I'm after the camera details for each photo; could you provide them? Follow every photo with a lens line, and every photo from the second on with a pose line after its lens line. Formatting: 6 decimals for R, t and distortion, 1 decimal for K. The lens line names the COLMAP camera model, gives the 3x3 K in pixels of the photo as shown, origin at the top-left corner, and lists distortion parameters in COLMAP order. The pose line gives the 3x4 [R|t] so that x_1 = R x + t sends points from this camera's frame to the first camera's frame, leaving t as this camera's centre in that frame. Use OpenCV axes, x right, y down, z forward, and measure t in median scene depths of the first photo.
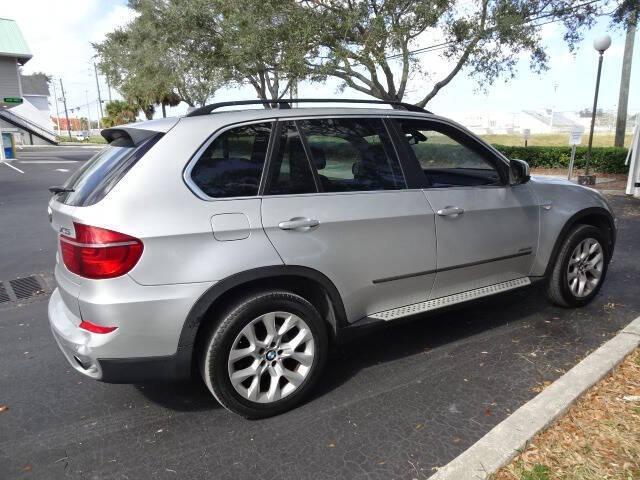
lens RADIAL K [[452.2, 0, 320.5], [0, 452.2, 241.8], [0, 0, 1]] dist [0.009422, -0.005240]
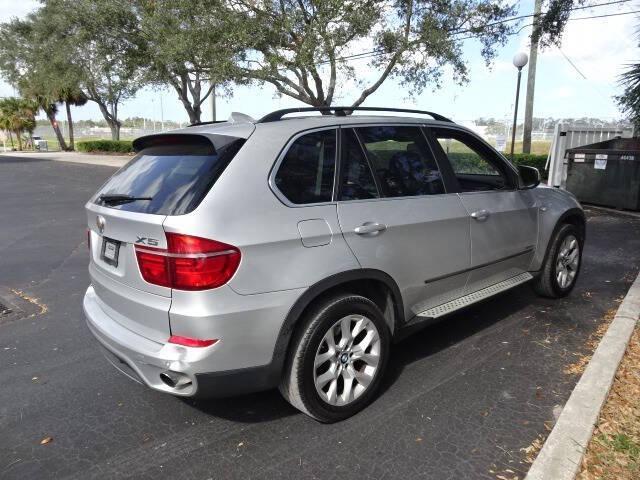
lens RADIAL K [[452.2, 0, 319.1], [0, 452.2, 242.7], [0, 0, 1]] dist [0.009422, -0.005240]
pose [[0.983138, -0.028474, 0.180633, -0.275139], [0.029767, 0.999547, -0.004449, -0.004648], [-0.180424, 0.009751, 0.983541, 0.007099]]
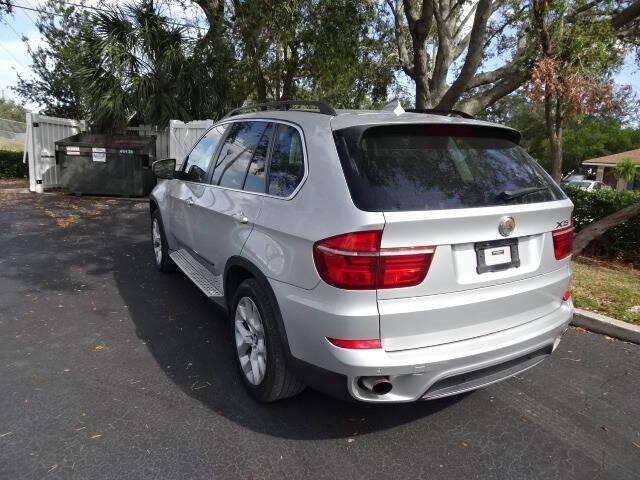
lens RADIAL K [[452.2, 0, 322.9], [0, 452.2, 241.2], [0, 0, 1]] dist [0.009422, -0.005240]
pose [[0.004792, -0.178230, 0.983977, -1.182826], [0.175110, 0.968934, 0.174653, -0.197485], [-0.984537, 0.171468, 0.035853, 1.103449]]
